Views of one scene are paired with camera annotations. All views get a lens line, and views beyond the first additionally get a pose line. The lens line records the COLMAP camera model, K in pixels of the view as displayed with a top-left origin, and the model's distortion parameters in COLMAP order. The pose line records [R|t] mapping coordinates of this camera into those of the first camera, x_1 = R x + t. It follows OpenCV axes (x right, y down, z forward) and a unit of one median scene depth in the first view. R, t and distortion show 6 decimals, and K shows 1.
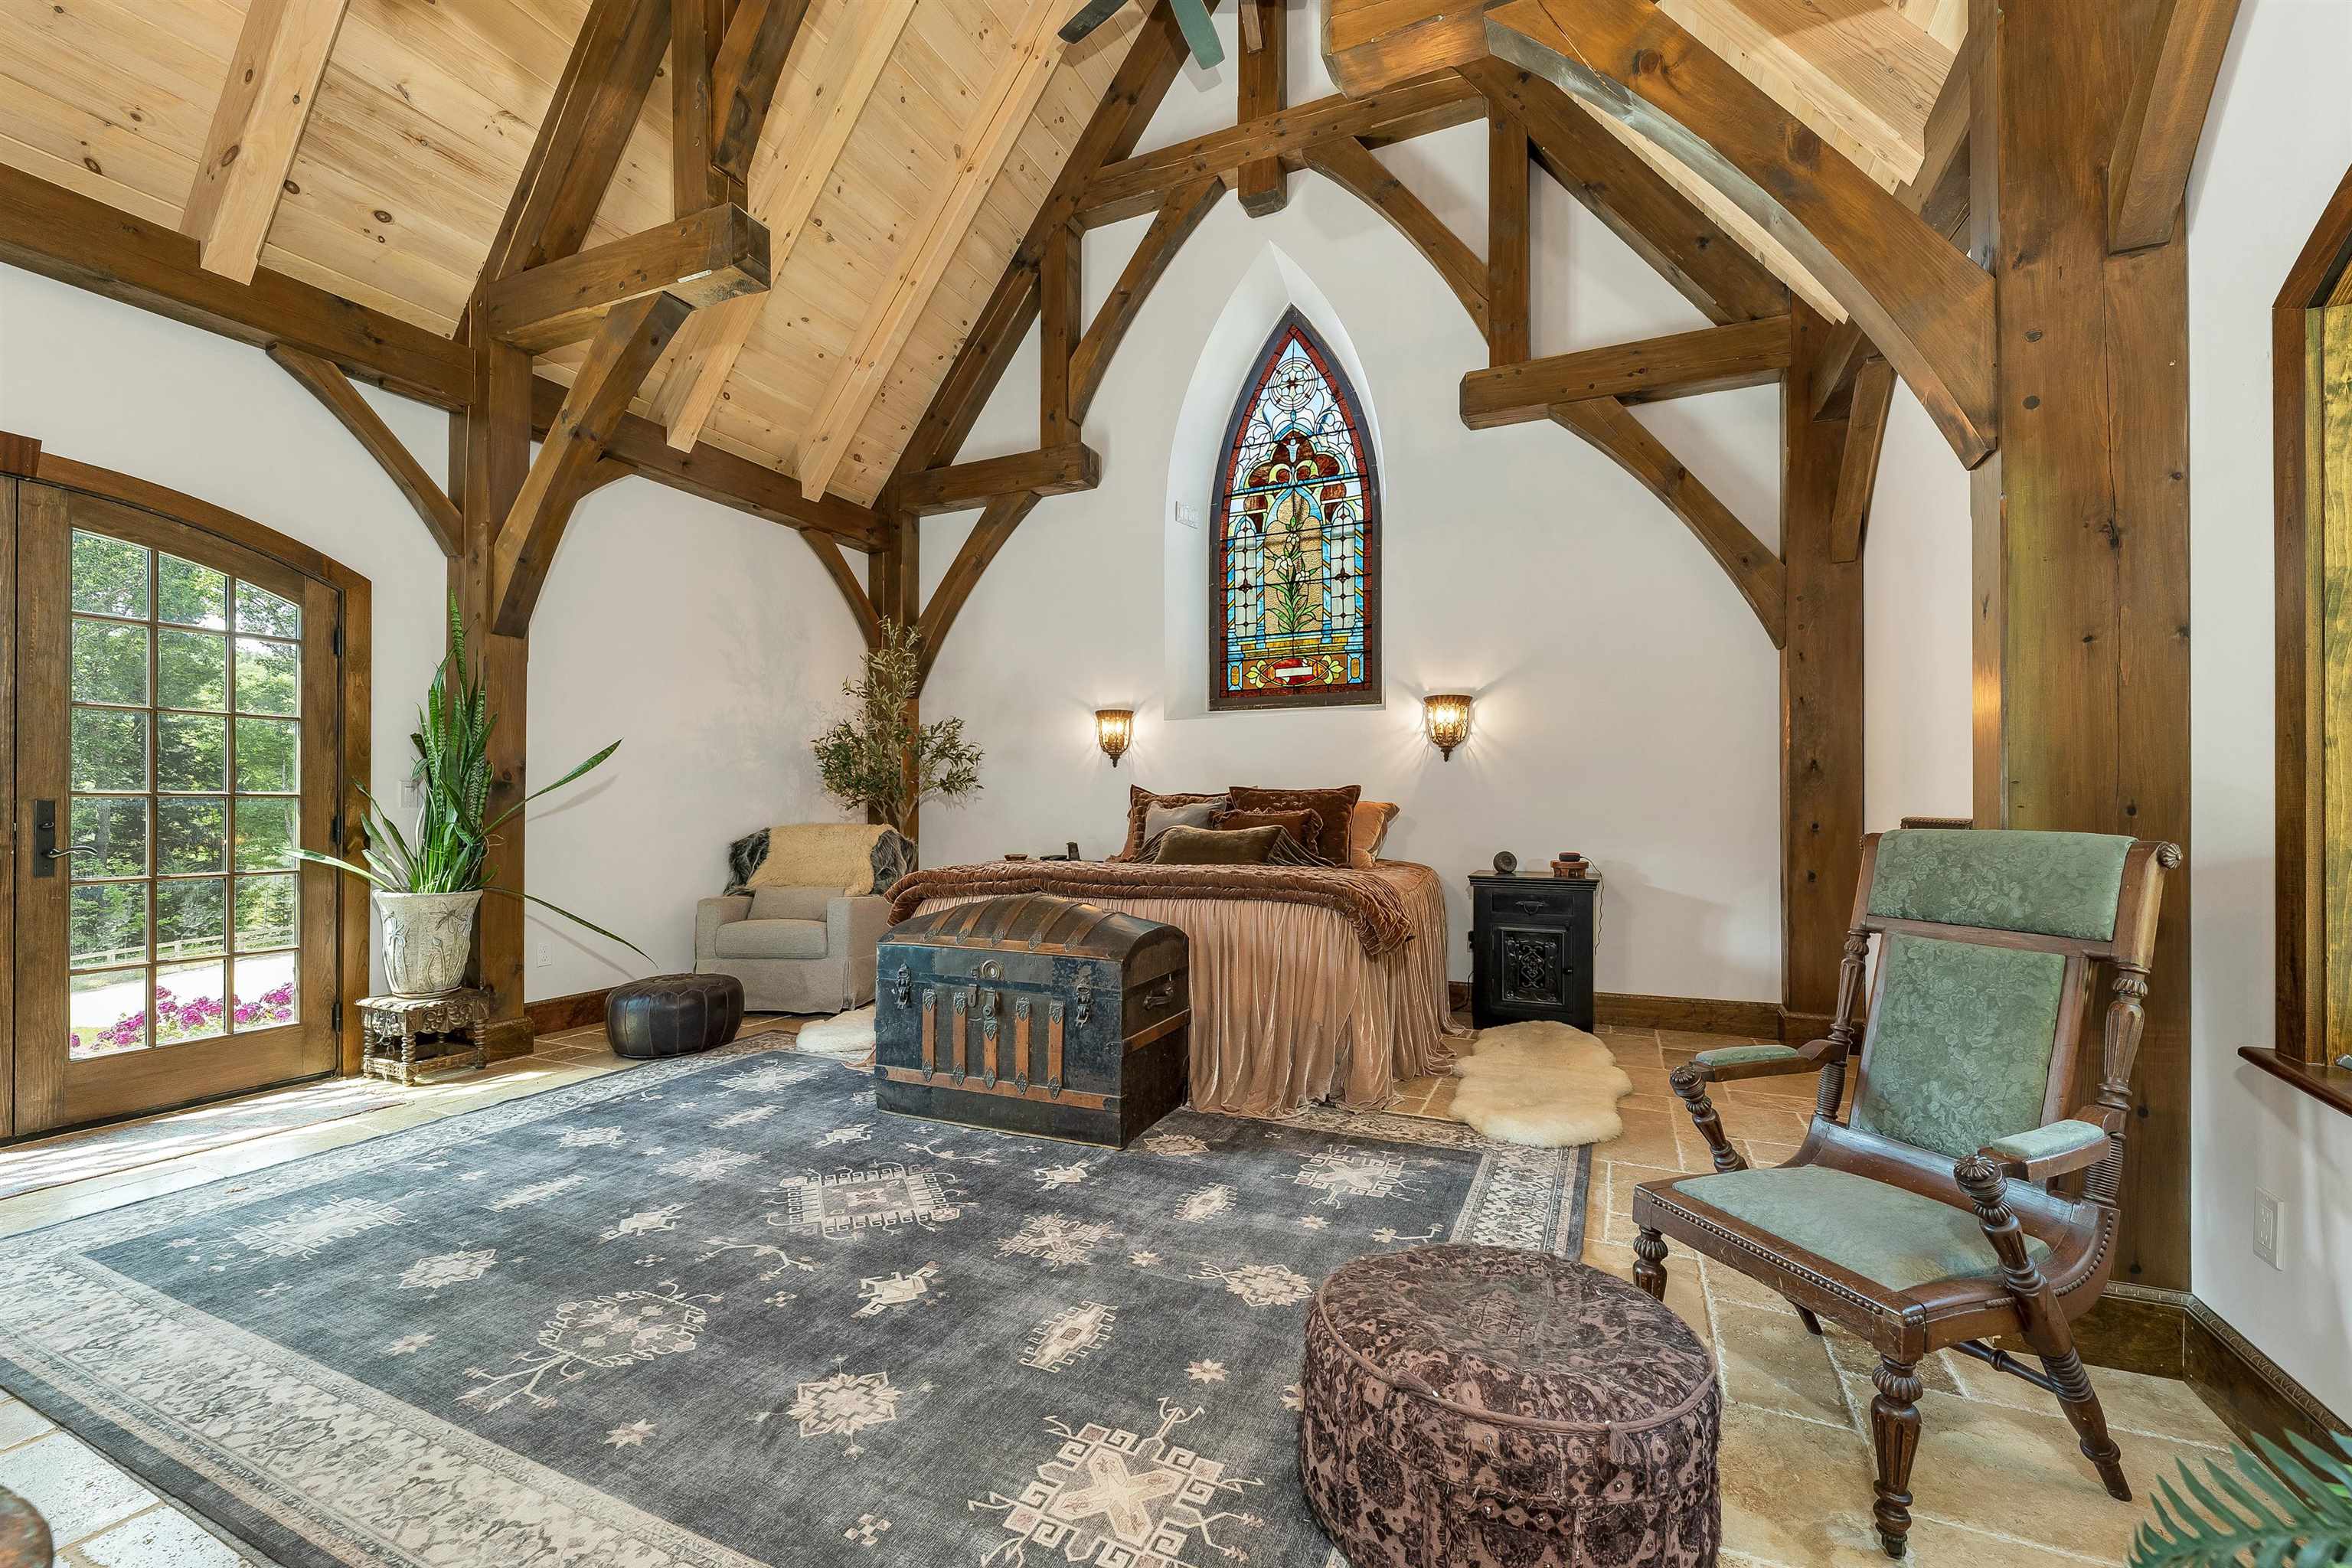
lens RADIAL K [[966.7, 0, 1170.6], [0, 966.7, 799.7], [0, 0, 1]] dist [-0.001047, -0.000146]
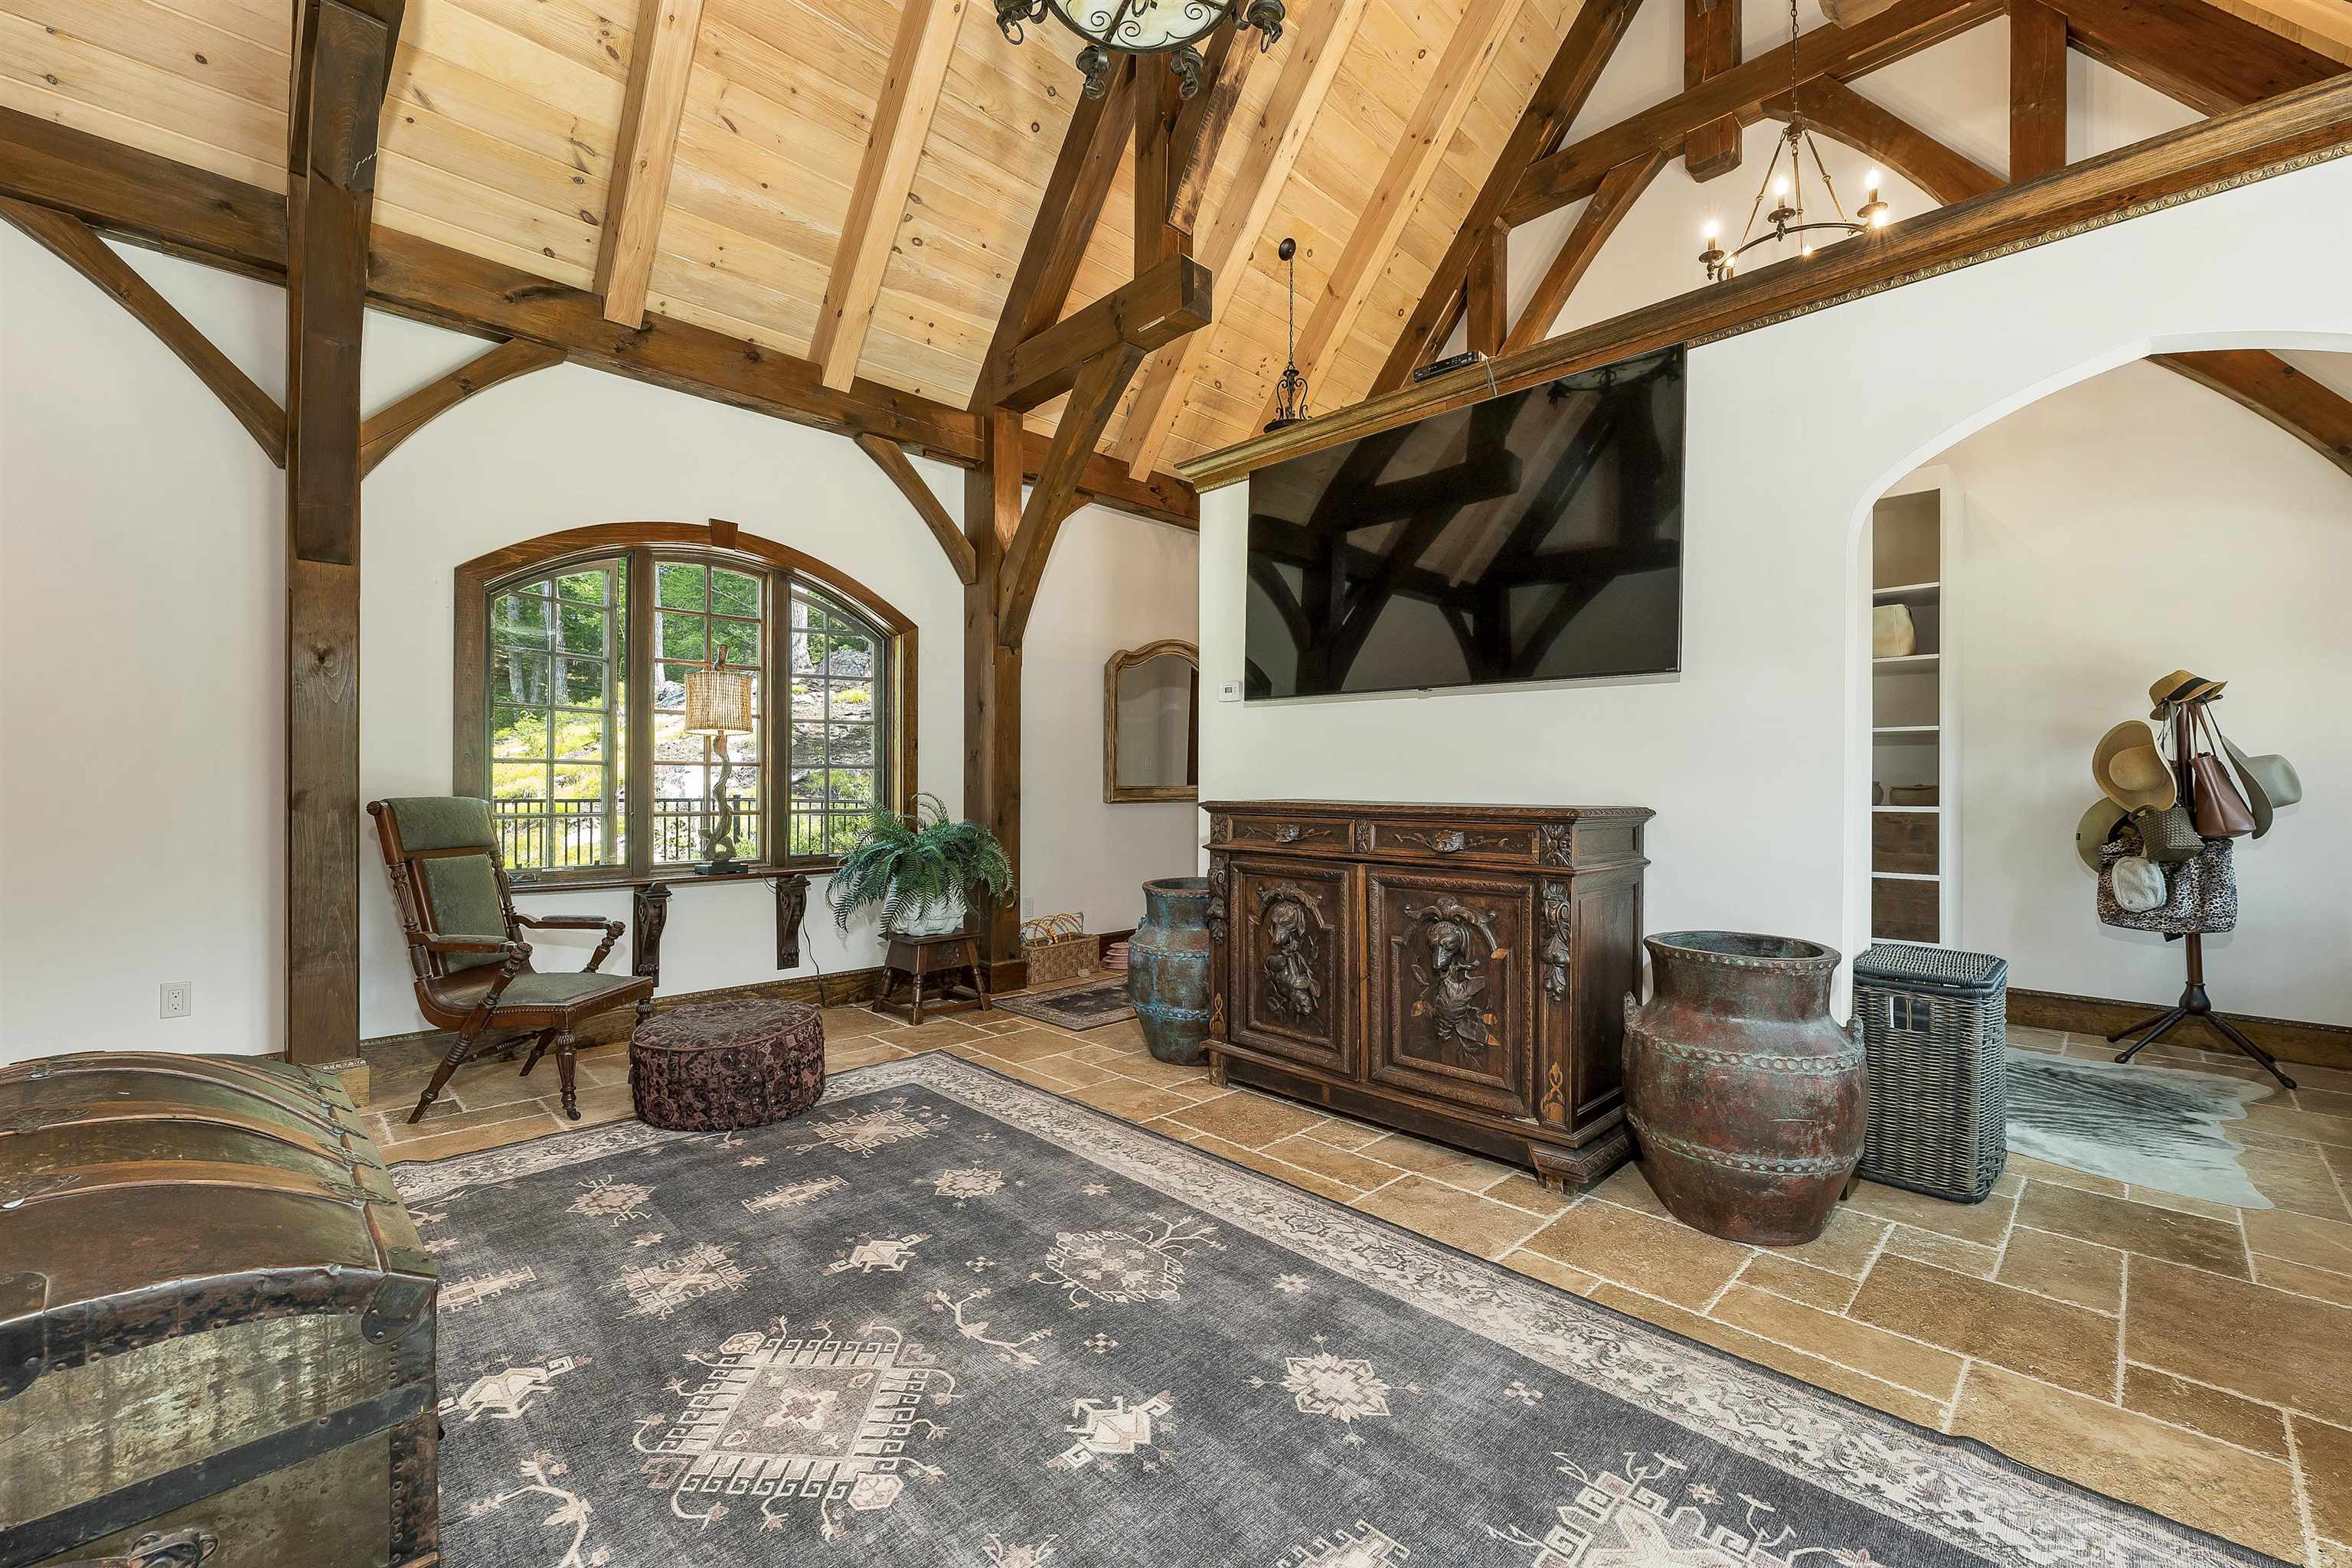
lens RADIAL K [[954.1, 0, 1176.0], [0, 954.1, 784.0], [0, 0, 1]] dist [-0.001848, -0.000190]
pose [[-0.936391, -0.002442, 0.350950, -0.488084], [-0.004621, 0.999975, -0.005372, 0.004170], [-0.350928, -0.006652, -0.936379, 0.962074]]
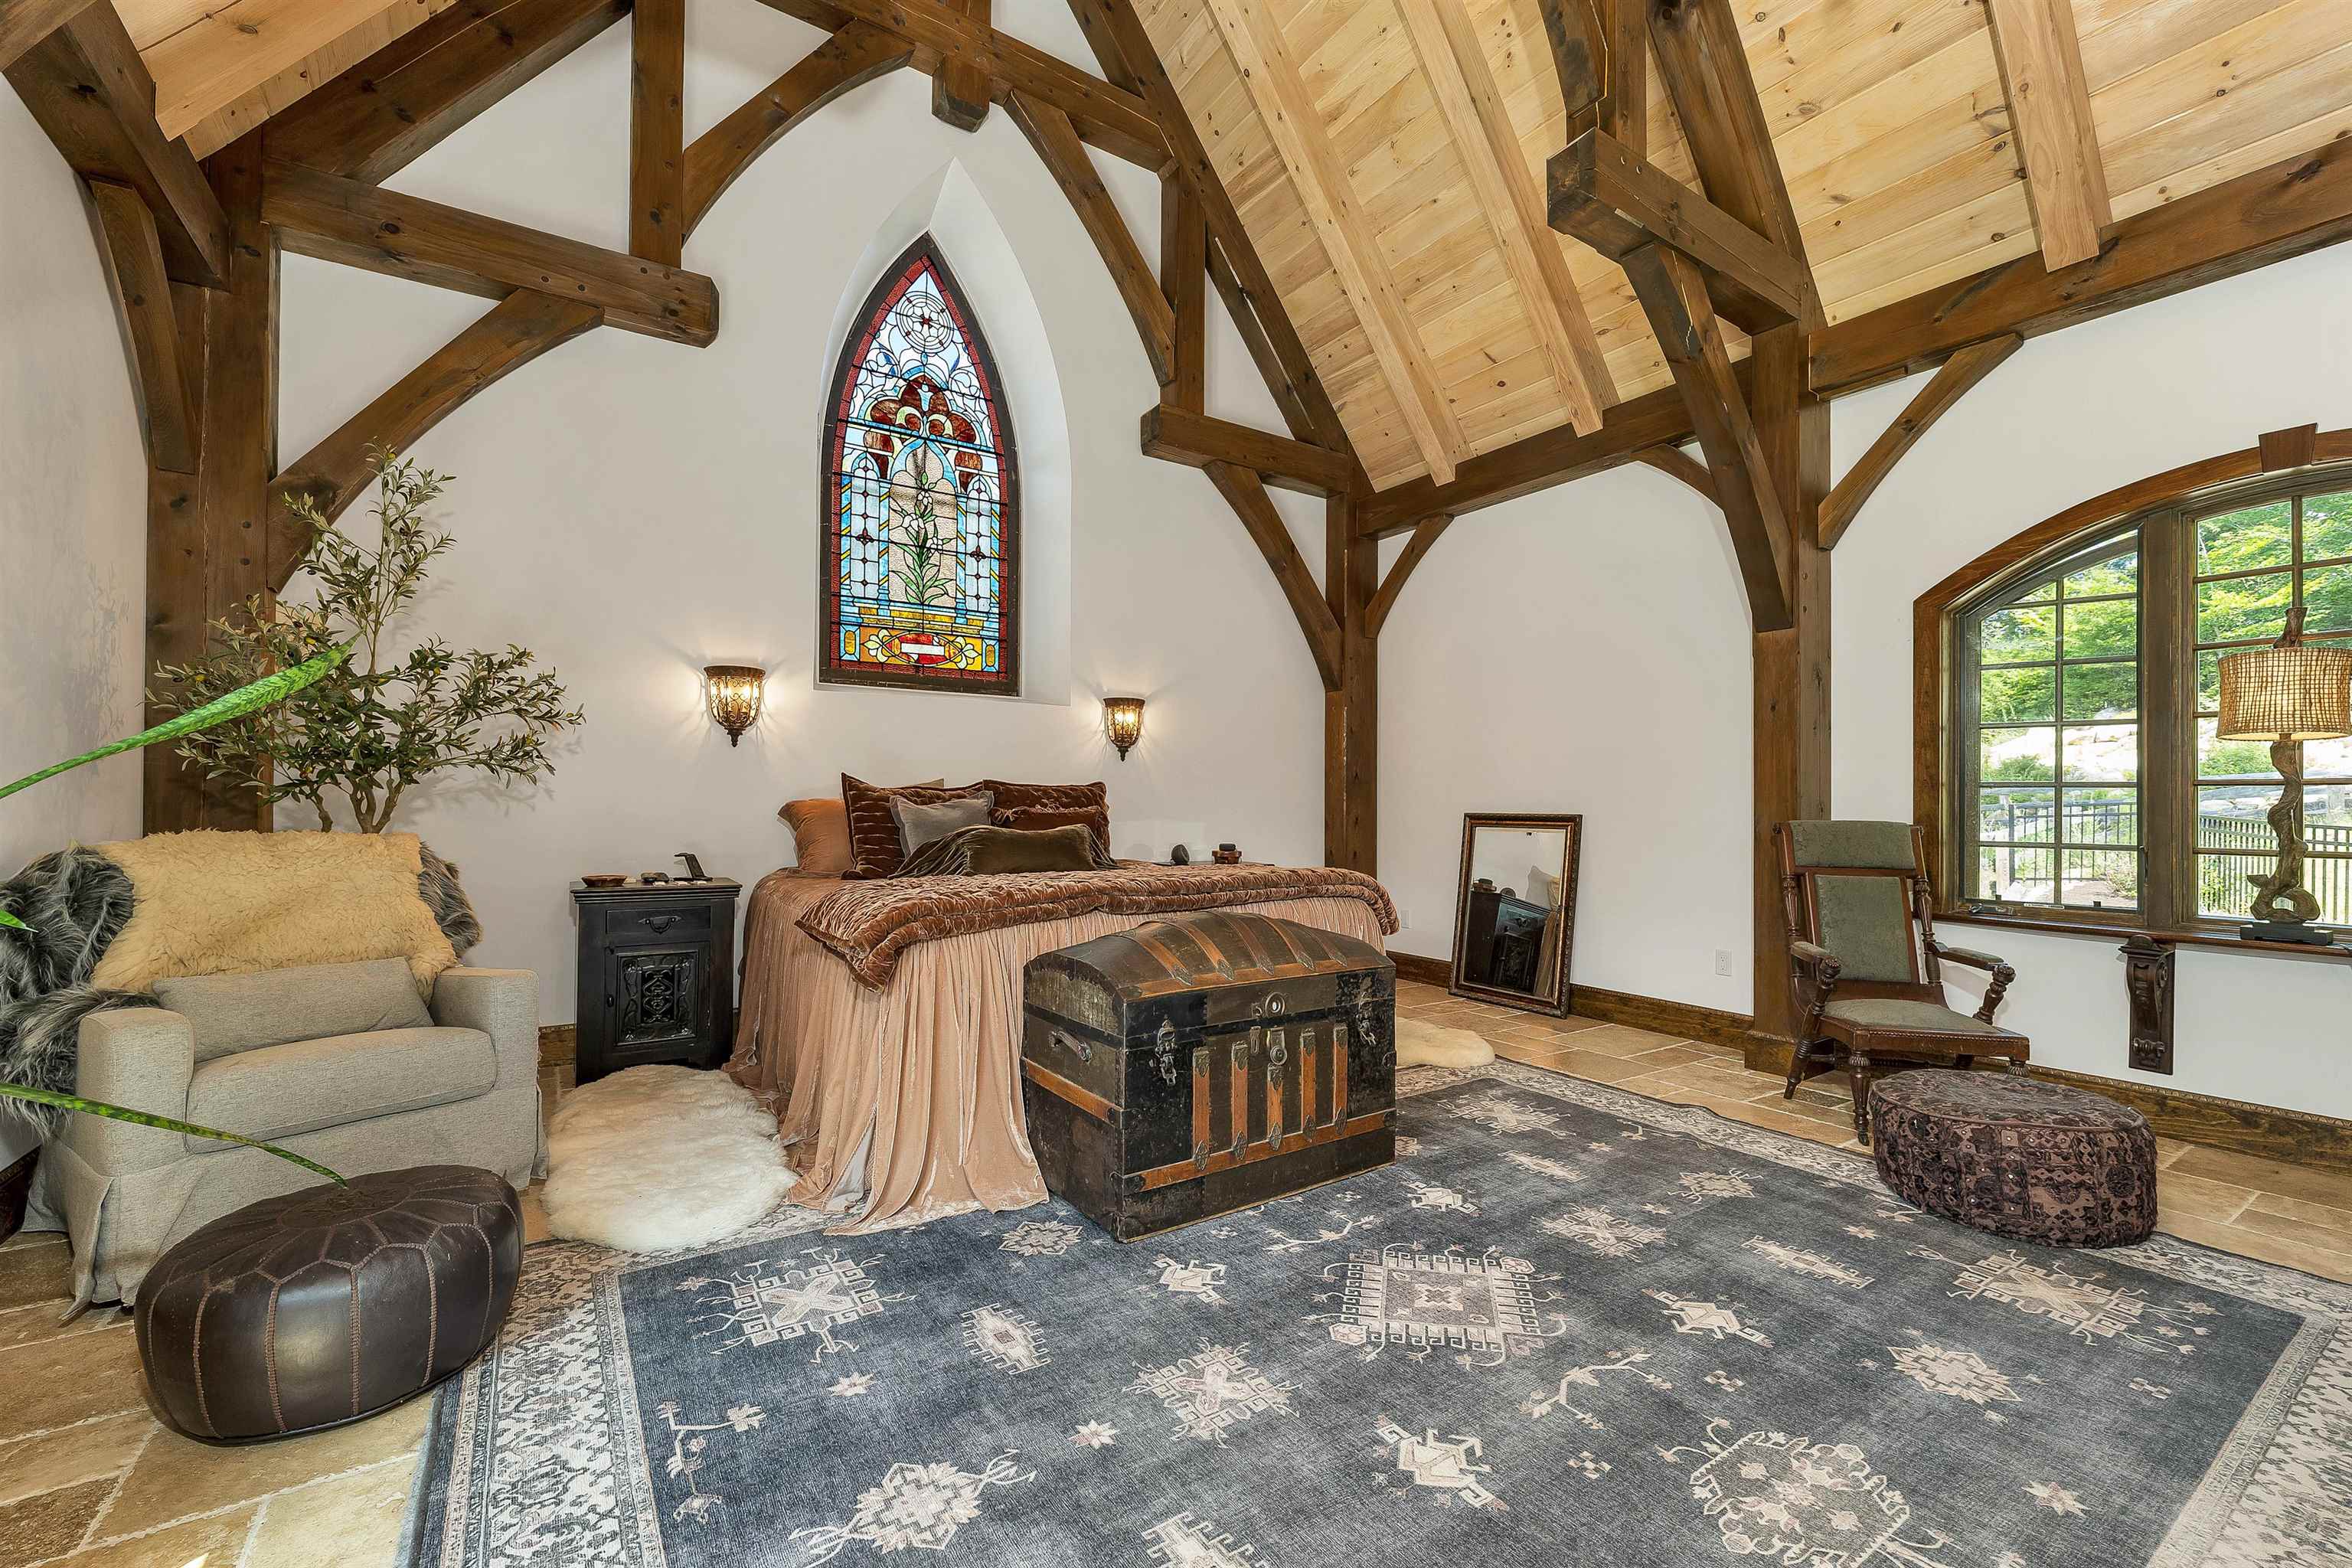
lens RADIAL K [[966.3, 0, 1165.9], [0, 966.3, 794.8], [0, 0, 1]] dist [-0.002403, -0.000266]
pose [[0.528993, 0.011736, 0.848545, -0.714077], [-0.012511, 0.999904, -0.006030, 0.003681], [-0.848534, -0.007426, 0.529089, 0.496228]]
